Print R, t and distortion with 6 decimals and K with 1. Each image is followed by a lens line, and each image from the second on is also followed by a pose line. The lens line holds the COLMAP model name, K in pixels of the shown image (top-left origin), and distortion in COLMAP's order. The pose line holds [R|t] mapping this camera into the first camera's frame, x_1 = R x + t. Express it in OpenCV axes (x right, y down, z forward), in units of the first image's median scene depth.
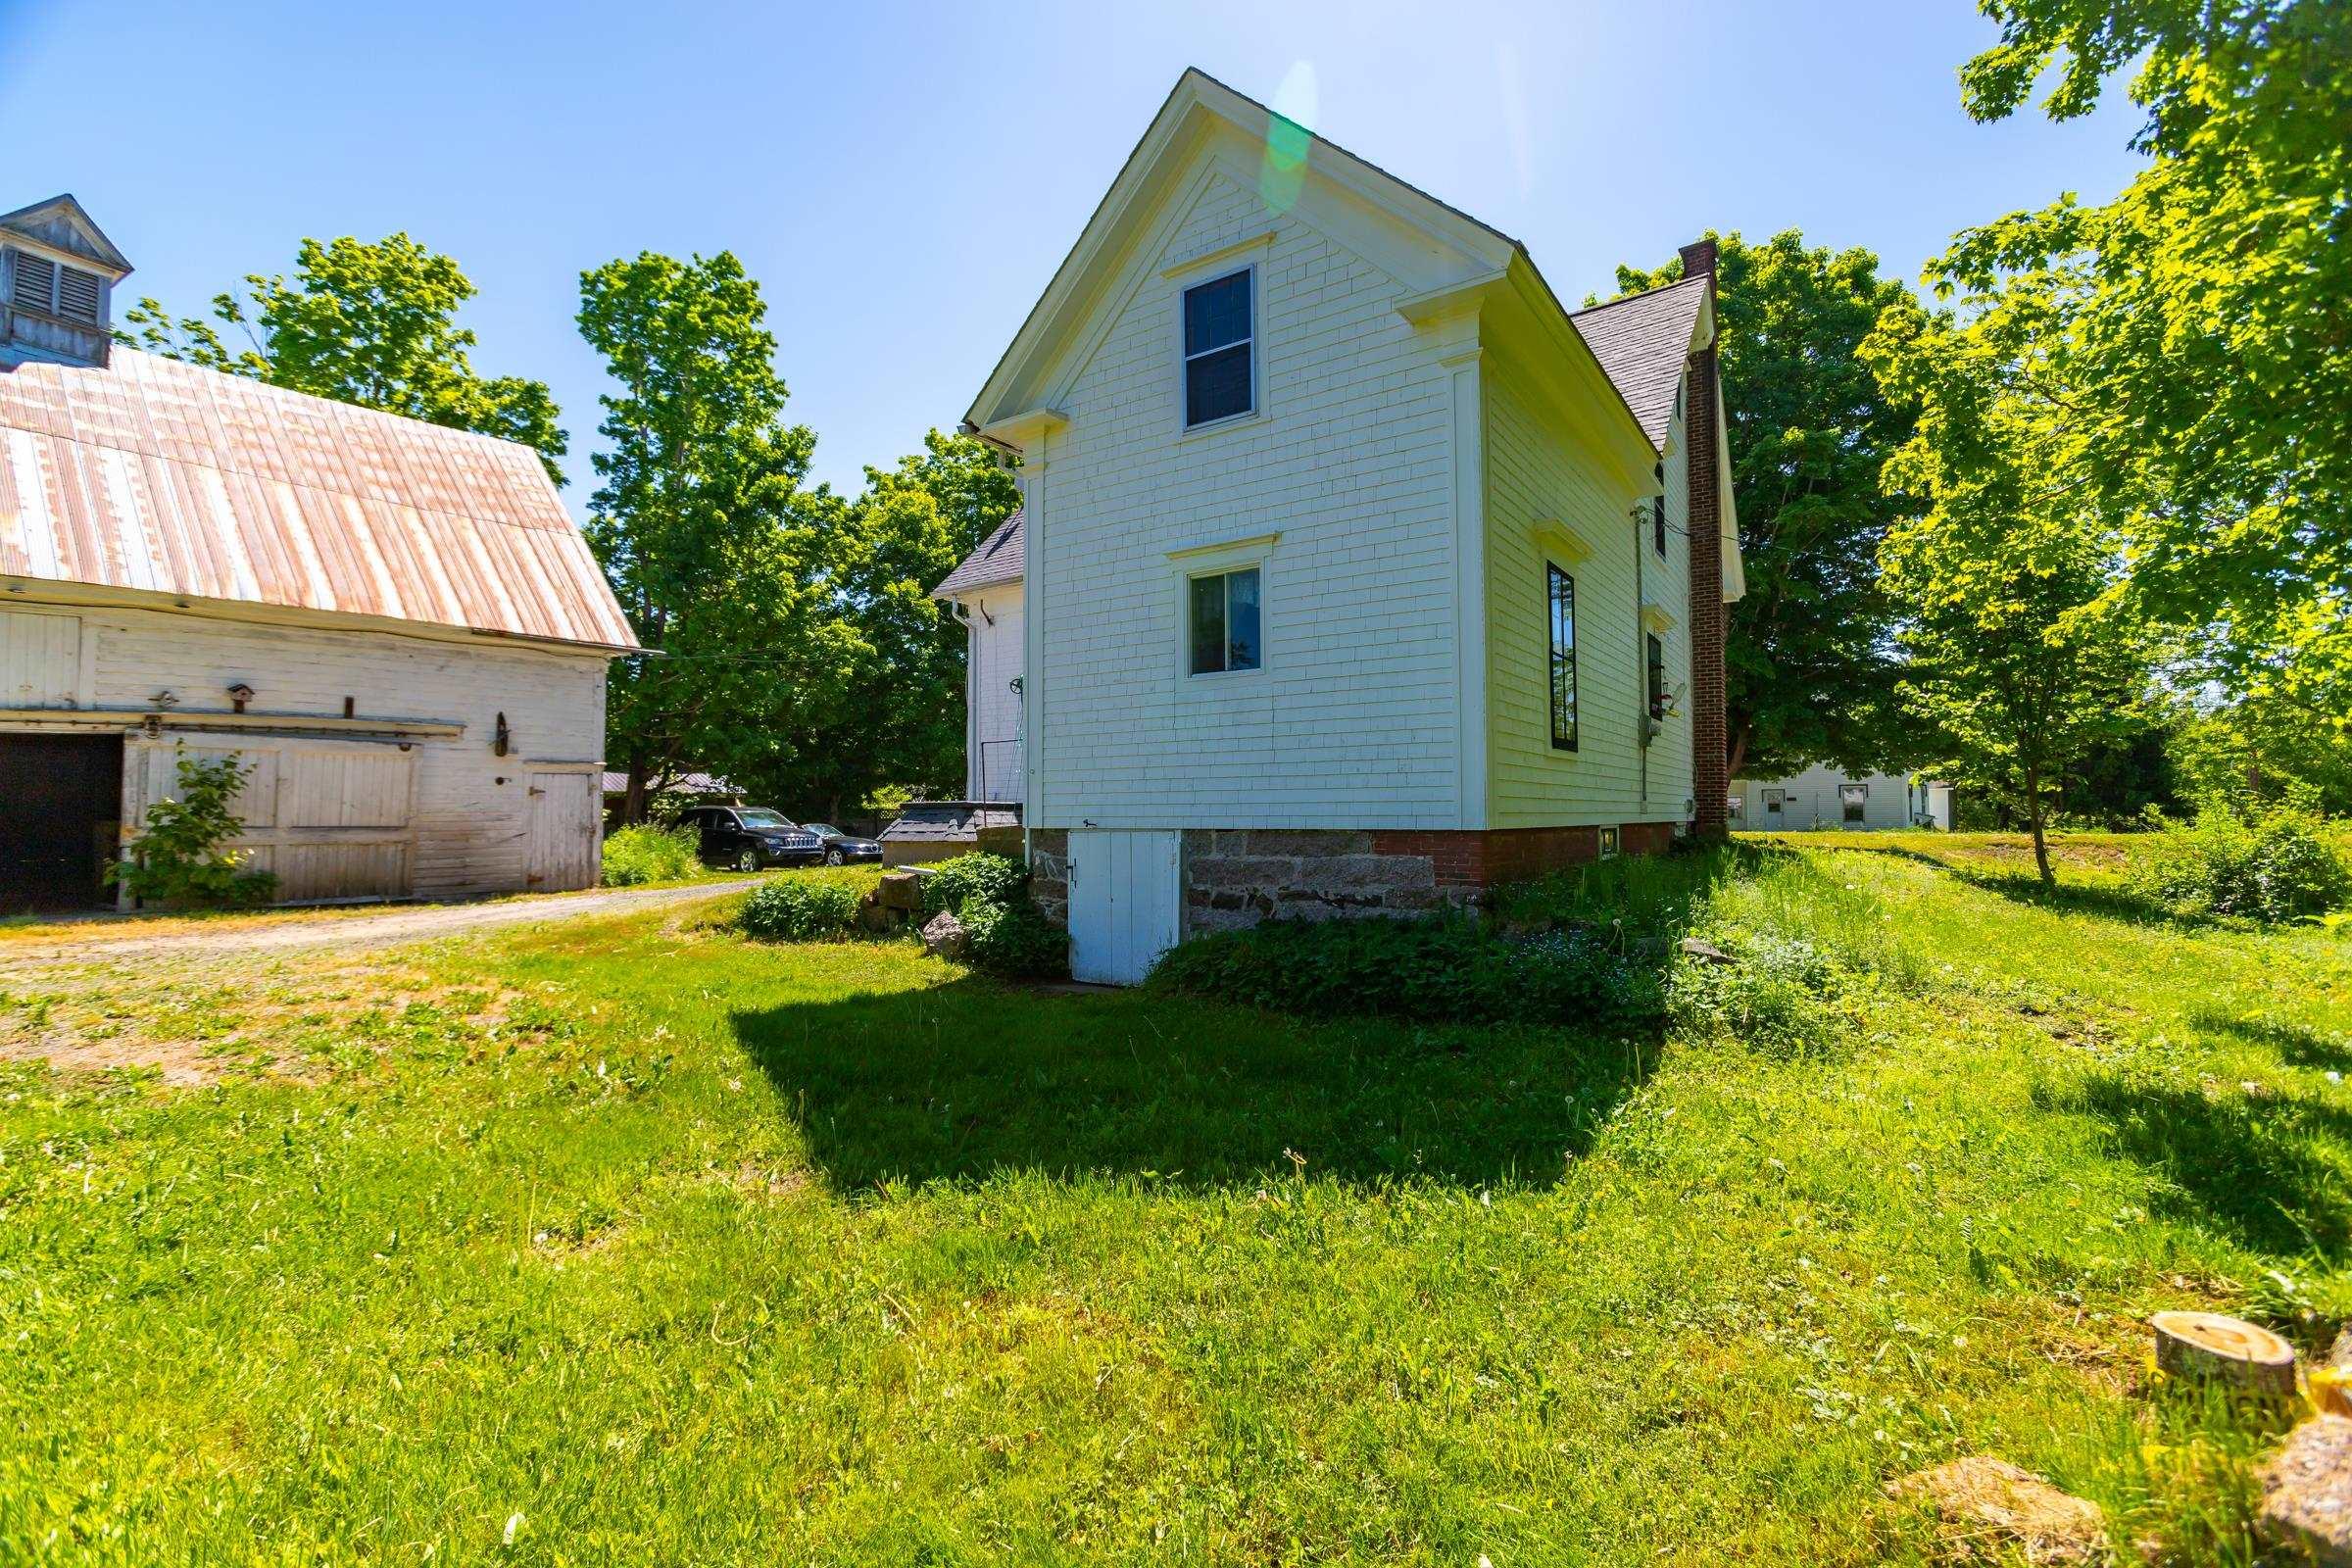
lens RADIAL K [[1034.4, 0, 1173.7], [0, 1034.4, 790.0], [0, 0, 1]] dist [-0.033356, 0.022533]
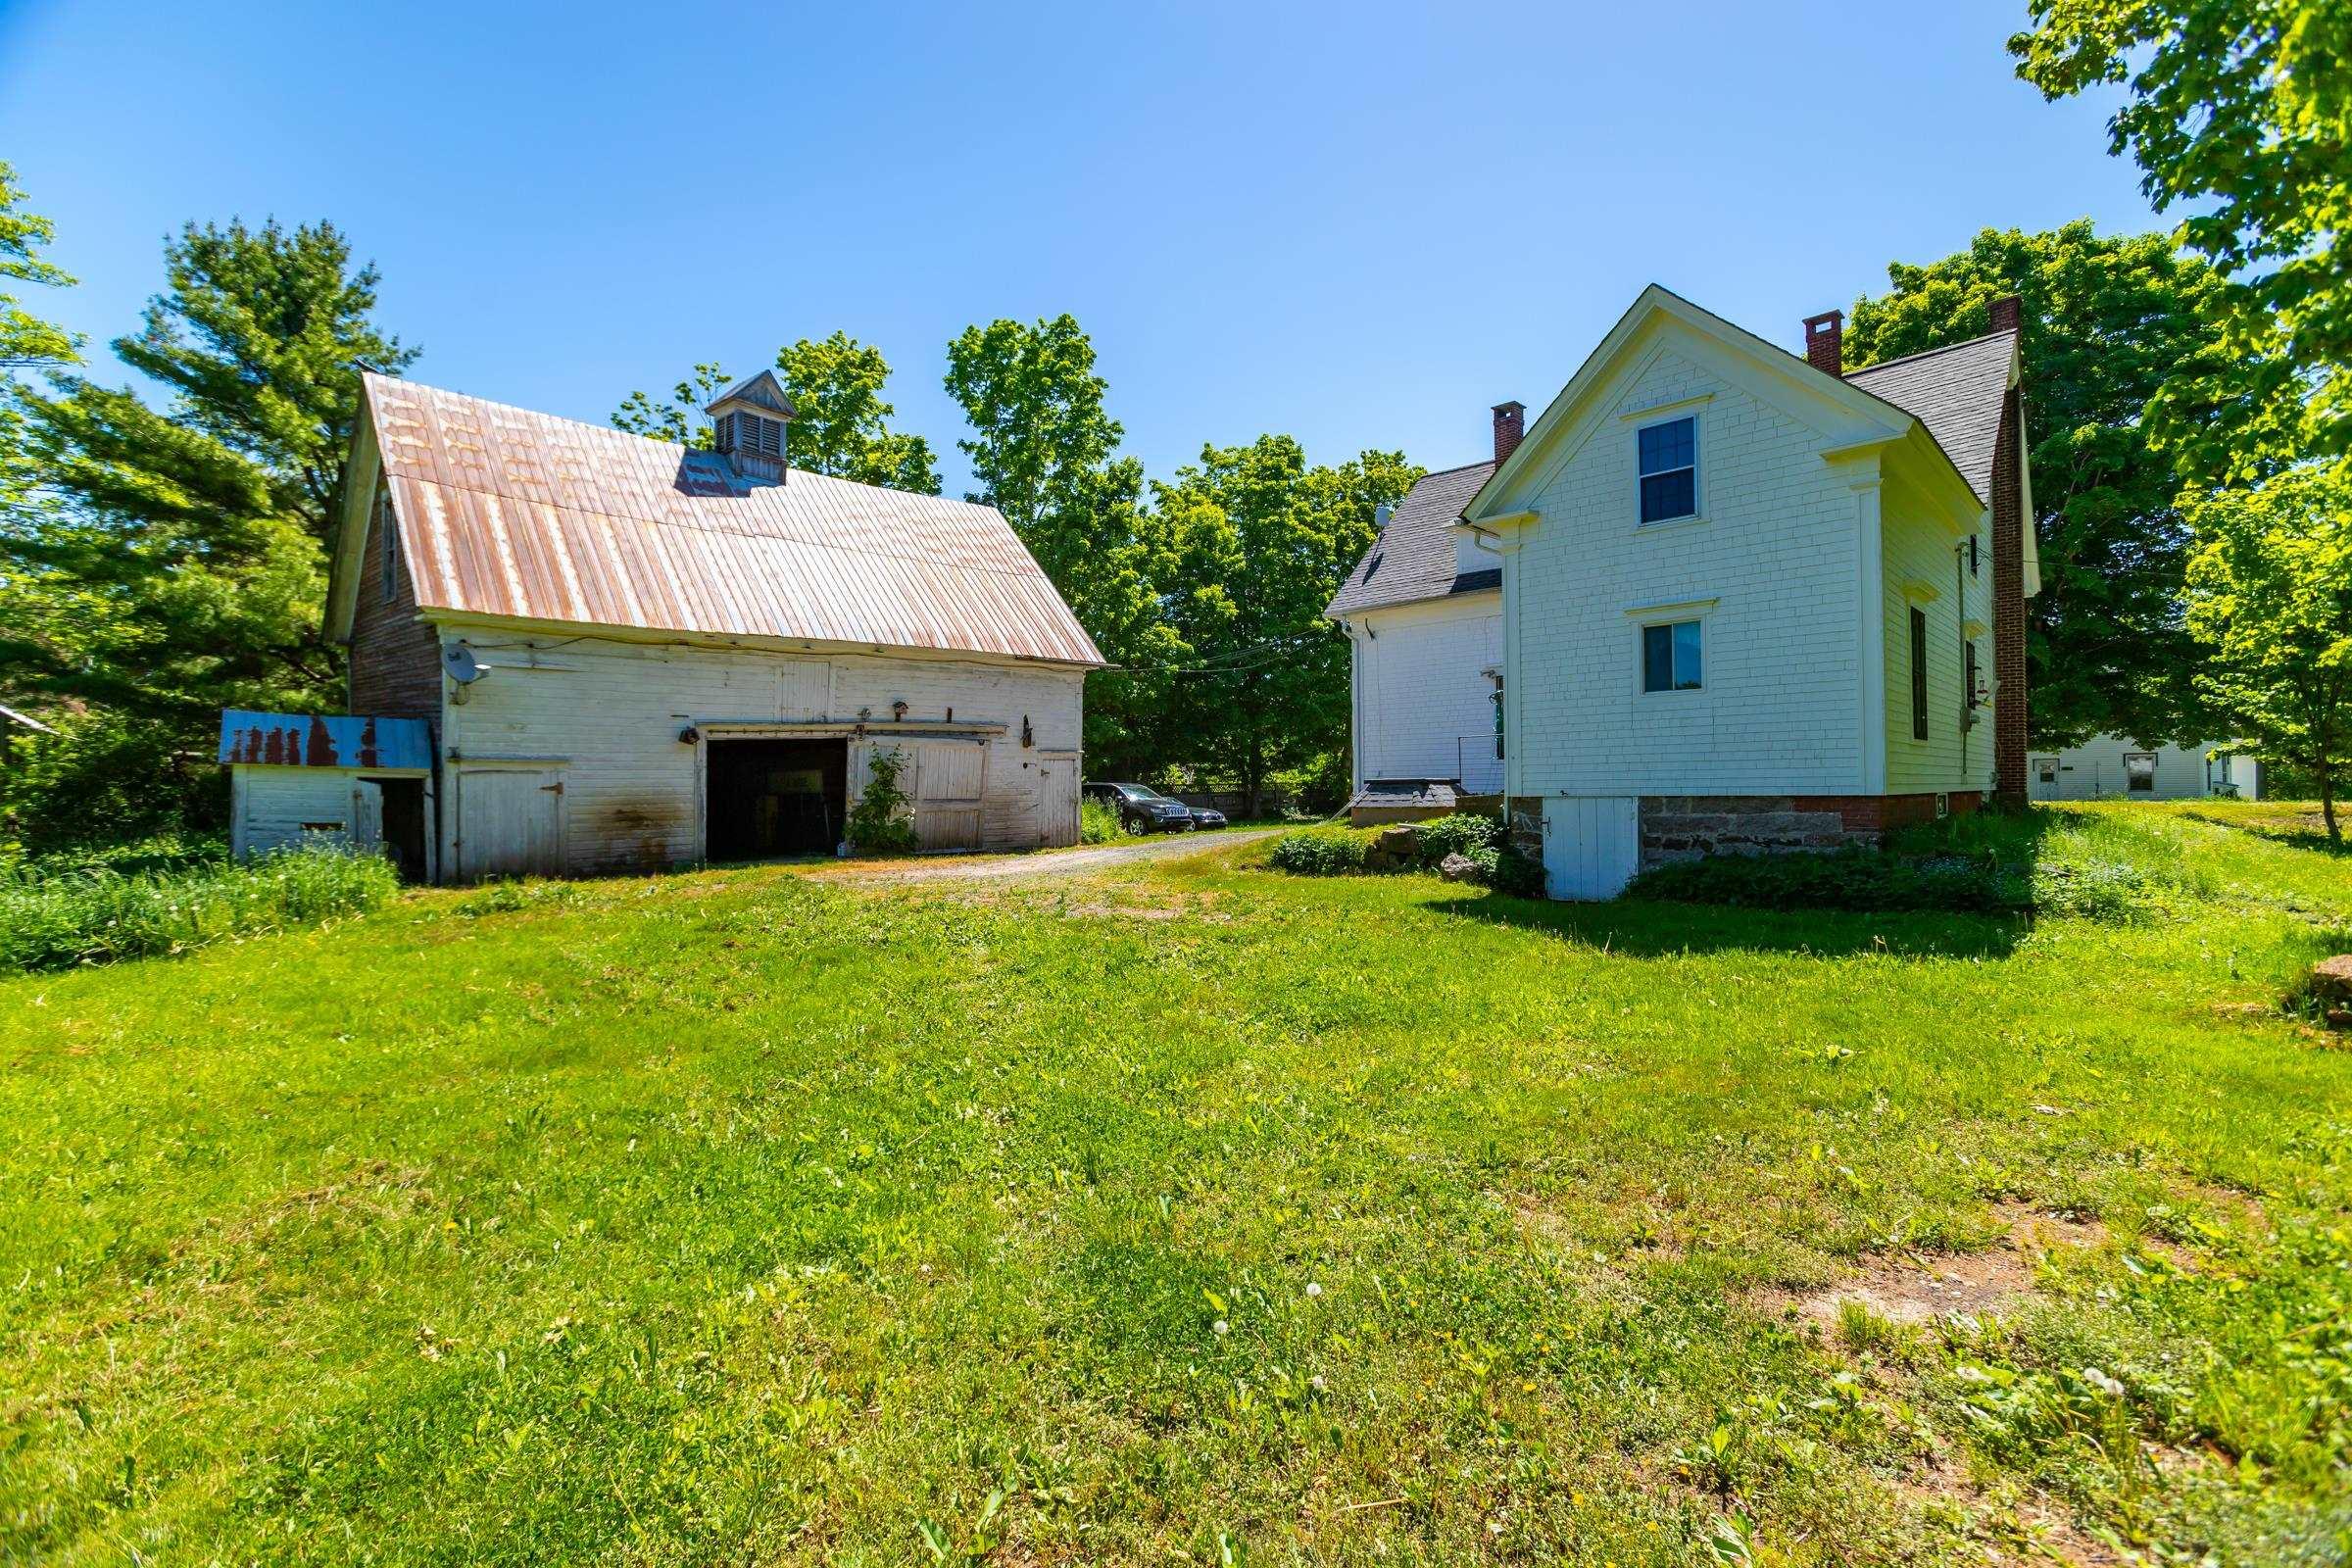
lens RADIAL K [[1040.3, 0, 1169.6], [0, 1040.3, 783.9], [0, 0, 1]] dist [-0.017922, 0.011420]
pose [[0.986494, -0.006596, -0.163663, -0.289792], [0.009766, 0.999780, 0.018571, -0.009980], [0.163504, -0.019919, 0.986342, -0.406217]]
